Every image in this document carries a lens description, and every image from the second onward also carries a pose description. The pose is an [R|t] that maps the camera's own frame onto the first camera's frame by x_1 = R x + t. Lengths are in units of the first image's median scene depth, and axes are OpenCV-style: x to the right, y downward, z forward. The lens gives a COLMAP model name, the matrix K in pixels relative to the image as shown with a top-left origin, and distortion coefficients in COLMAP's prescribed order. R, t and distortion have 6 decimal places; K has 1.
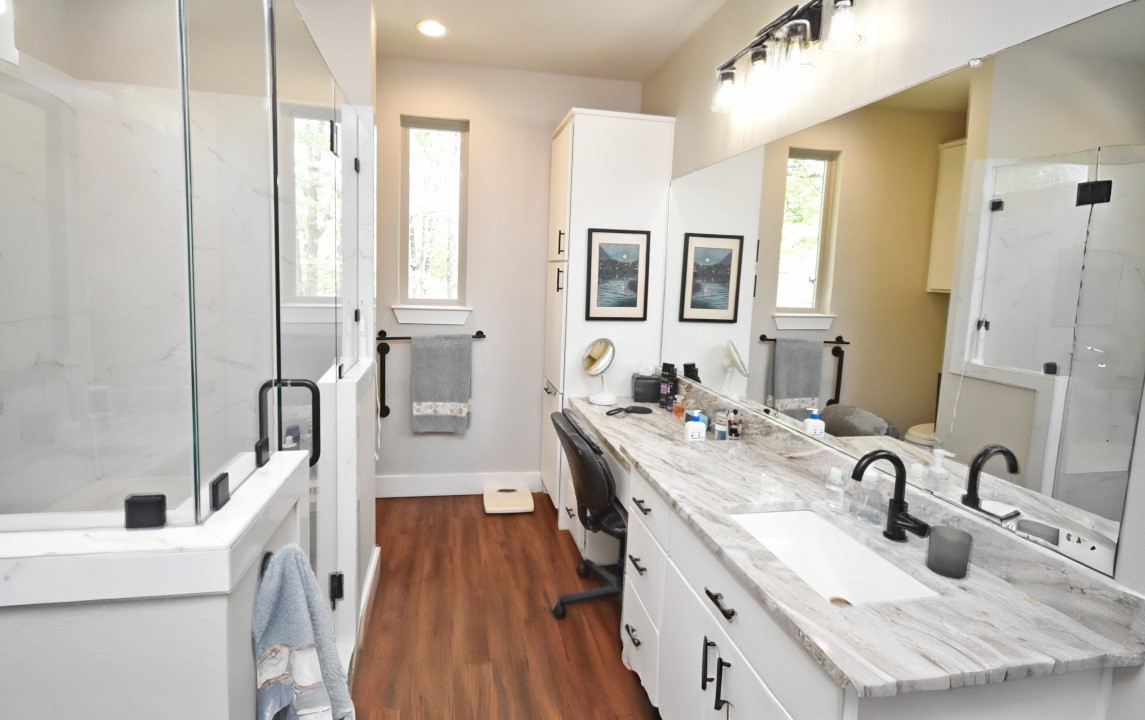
lens RADIAL K [[645.3, 0, 572.5], [0, 645.3, 357.3], [0, 0, 1]] dist [0.000348, 0.000022]
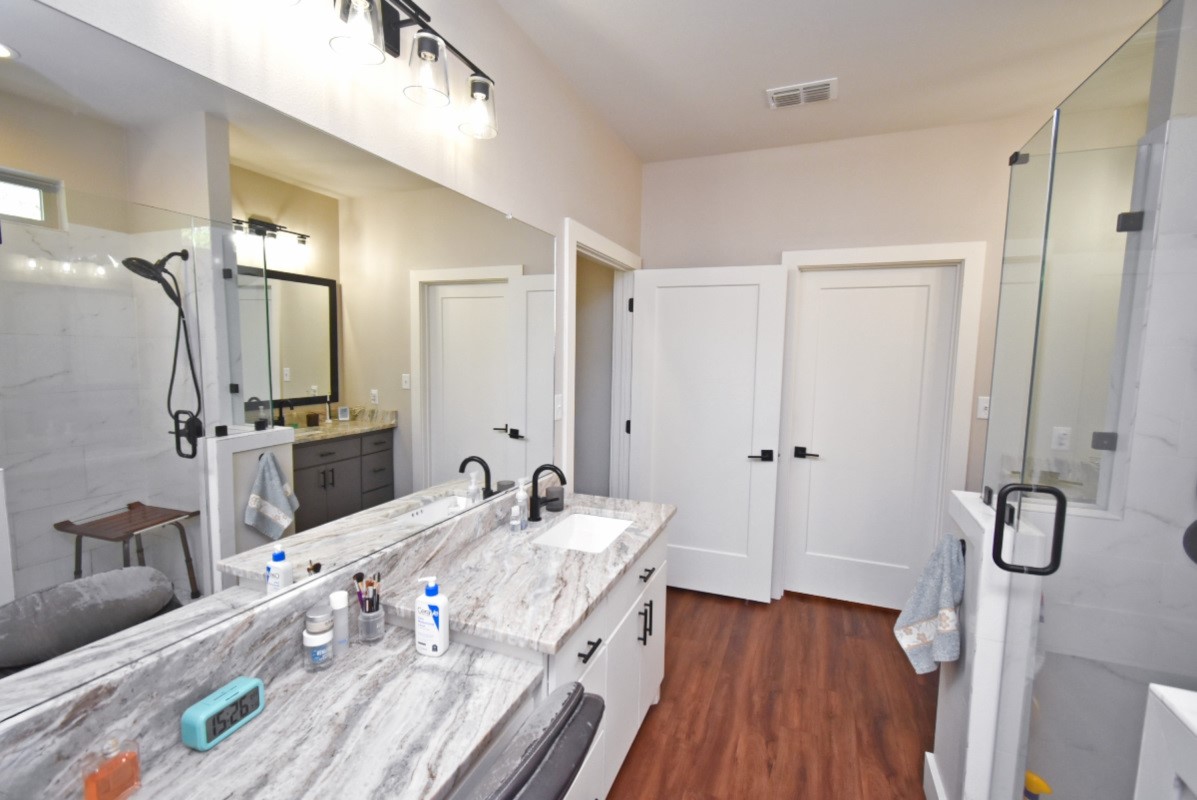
lens RADIAL K [[532.7, 0, 597.9], [0, 532.7, 401.2], [0, 0, 1]] dist [0.014232, 0.000528]
pose [[-0.835151, -0.094084, 0.541914, -0.234770], [0.032466, 0.975111, 0.219327, -0.219037], [-0.549061, 0.200765, -0.811311, 1.518407]]
